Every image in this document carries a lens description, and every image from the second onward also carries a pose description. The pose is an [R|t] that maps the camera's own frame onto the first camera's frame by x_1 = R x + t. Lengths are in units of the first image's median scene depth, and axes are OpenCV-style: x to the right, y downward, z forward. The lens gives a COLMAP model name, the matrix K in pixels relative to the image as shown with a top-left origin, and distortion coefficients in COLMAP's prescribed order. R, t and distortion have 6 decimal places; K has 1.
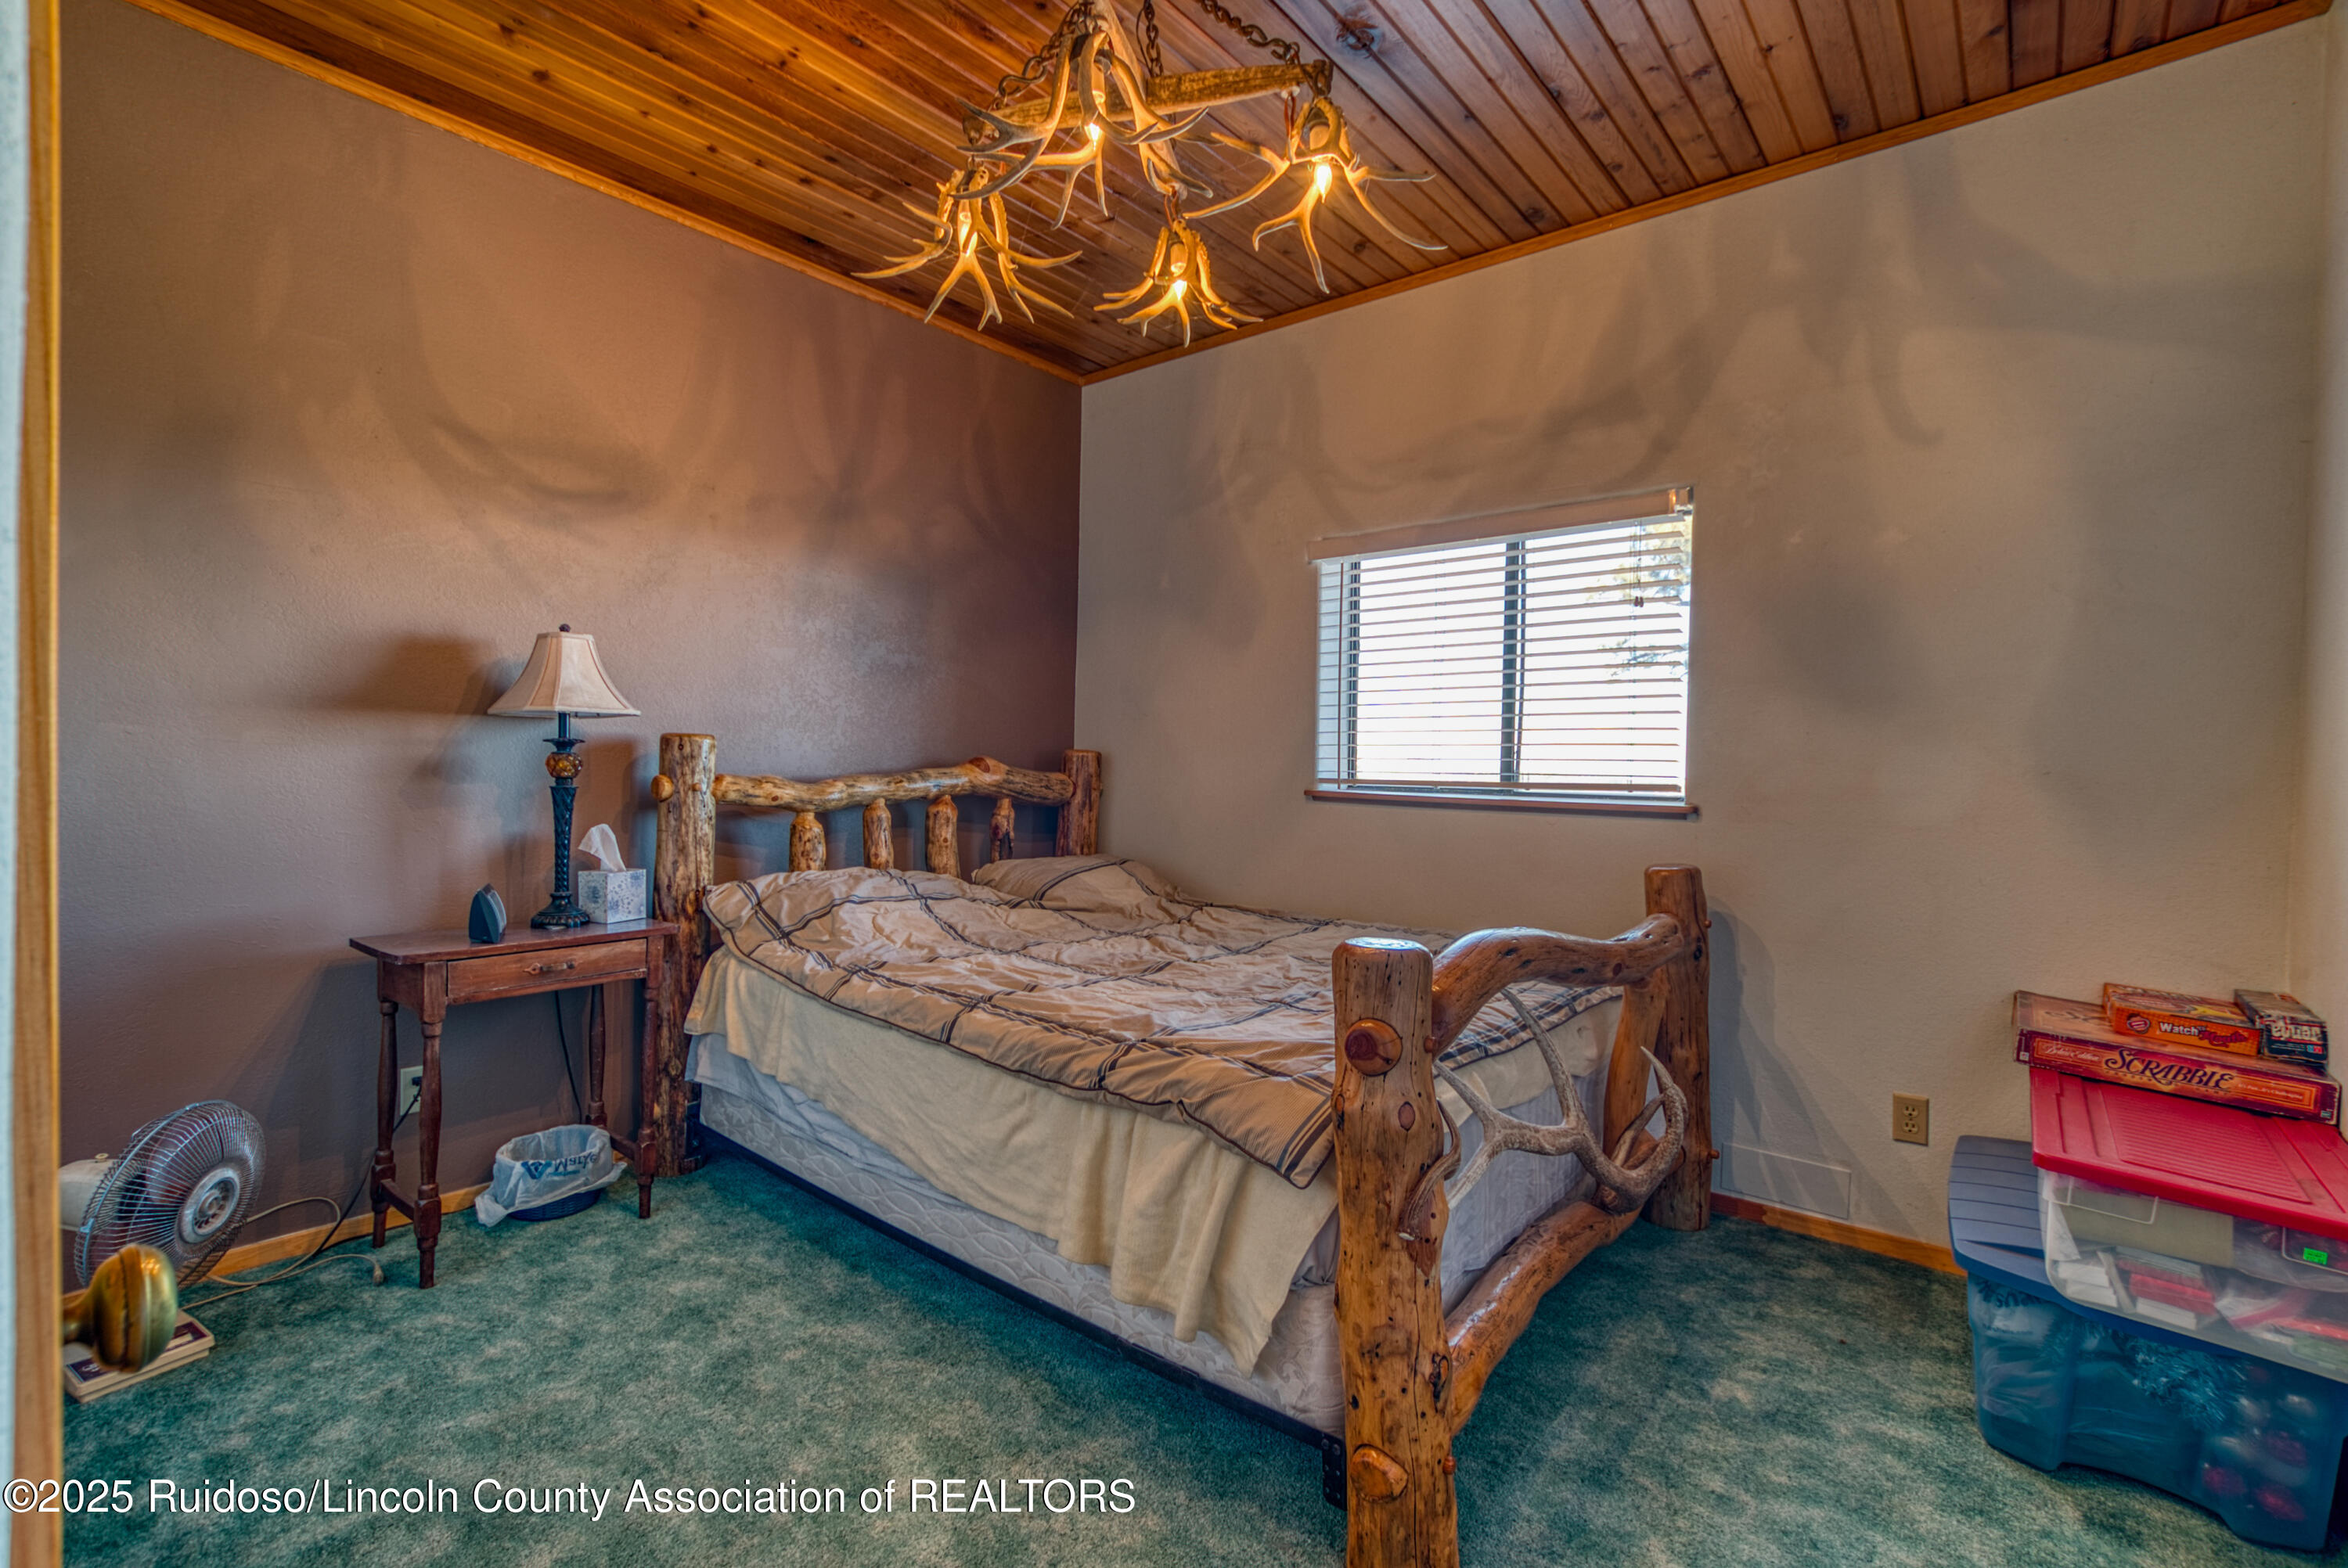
lens RADIAL K [[1034.0, 0, 1185.6], [0, 1034.0, 788.8], [0, 0, 1]] dist [-0.002768, 0.000545]
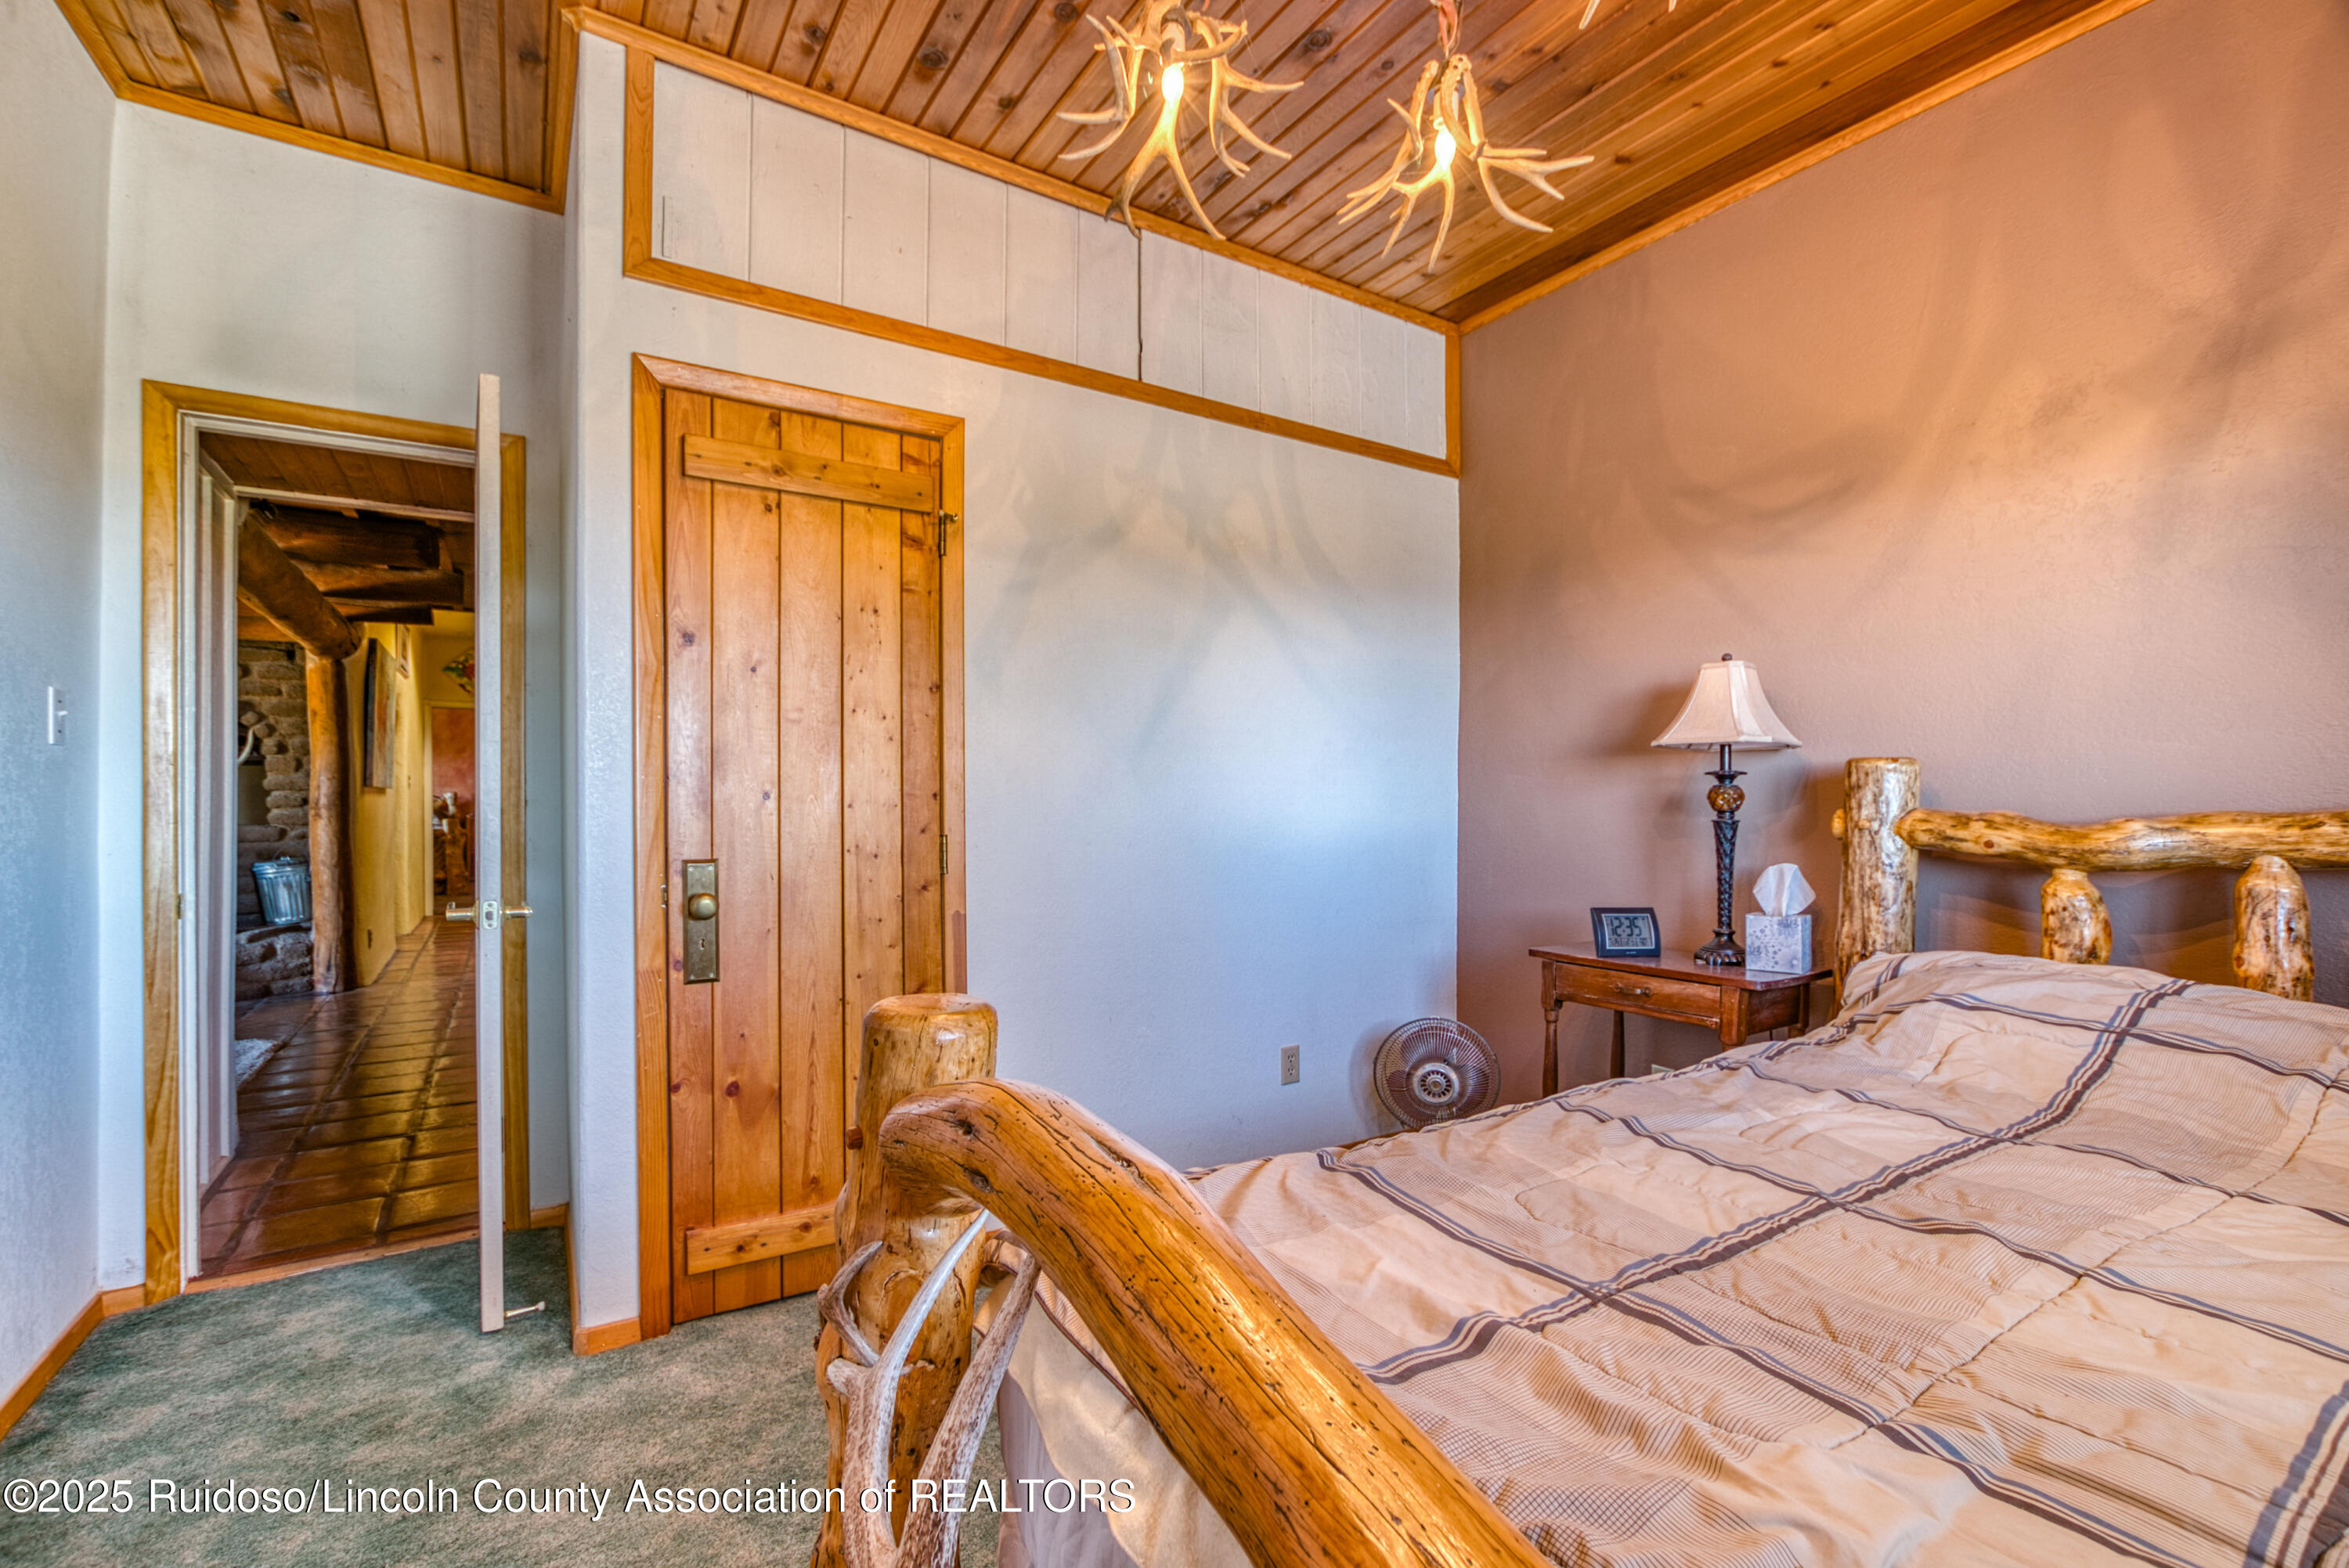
lens RADIAL K [[1034.5, 0, 1186.1], [0, 1034.5, 788.9], [0, 0, 1]] dist [-0.002768, 0.000545]
pose [[-0.287617, -0.022131, -0.957490, 0.439416], [-0.023369, 0.999598, -0.016085, -0.004264], [0.957460, 0.017749, -0.288019, 0.733437]]
